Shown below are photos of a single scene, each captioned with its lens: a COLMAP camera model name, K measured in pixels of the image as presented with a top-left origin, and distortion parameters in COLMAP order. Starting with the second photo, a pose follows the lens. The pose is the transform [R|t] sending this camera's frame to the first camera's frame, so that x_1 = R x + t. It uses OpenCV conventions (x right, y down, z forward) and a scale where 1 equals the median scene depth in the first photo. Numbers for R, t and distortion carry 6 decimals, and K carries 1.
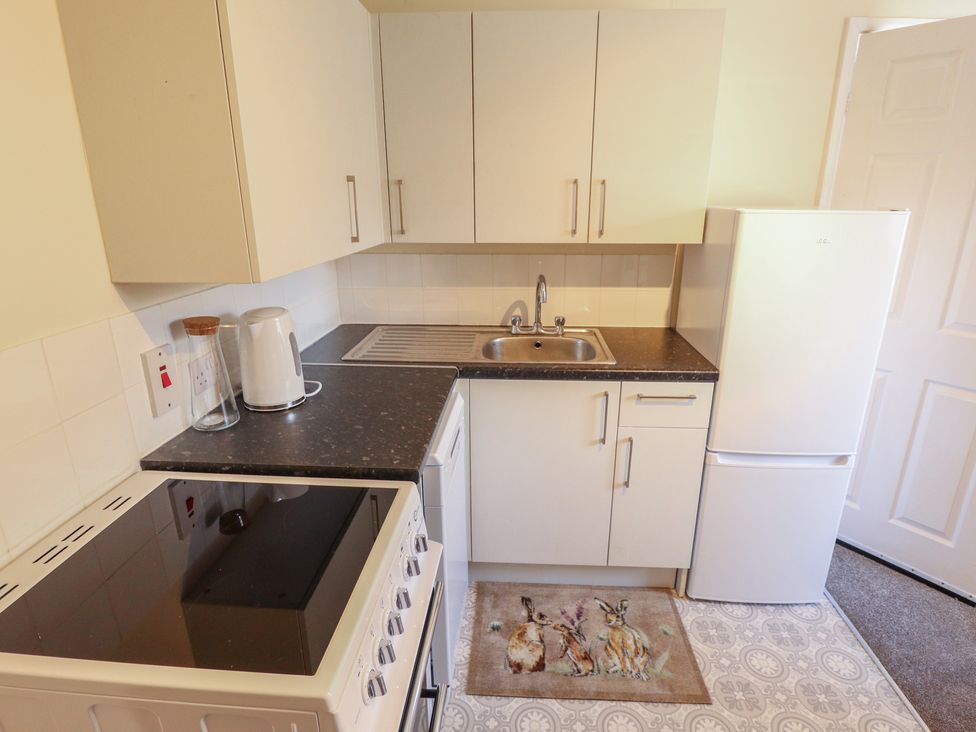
lens RADIAL K [[533.5, 0, 501.1], [0, 533.5, 362.7], [0, 0, 1]] dist [-0.005541, -0.007306]
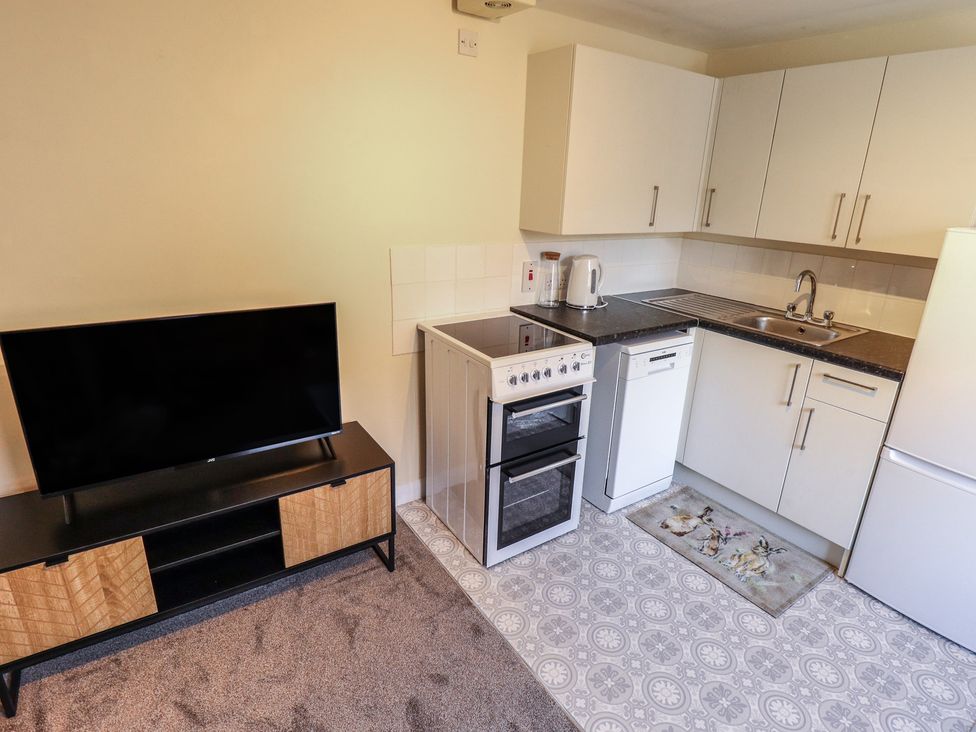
lens RADIAL K [[533.5, 0, 499.8], [0, 533.5, 361.9], [0, 0, 1]] dist [-0.005541, -0.007306]
pose [[0.608910, 0.273551, -0.744579, 0.666302], [-0.274135, 0.953391, 0.126081, 0.081185], [0.744364, 0.127344, 0.655519, -0.320475]]
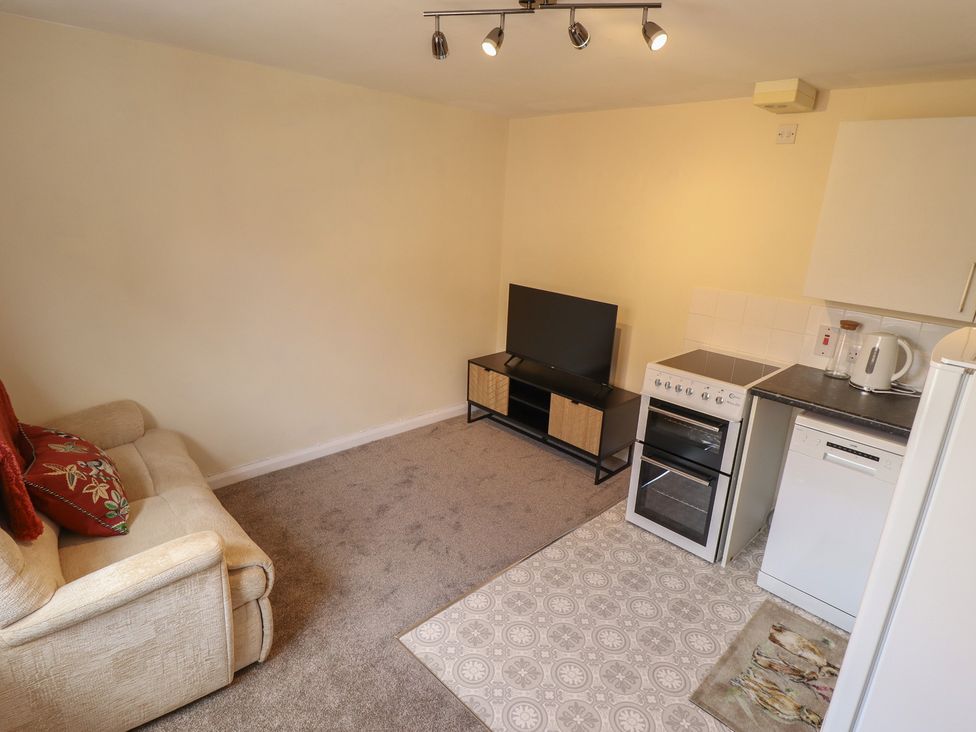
lens RADIAL K [[533.5, 0, 499.0], [0, 533.5, 363.8], [0, 0, 1]] dist [-0.005541, -0.007306]
pose [[-0.674891, 0.167576, -0.718638, 1.204083], [-0.281913, 0.841449, 0.460965, -0.335938], [0.681944, 0.513695, -0.520645, 0.821993]]
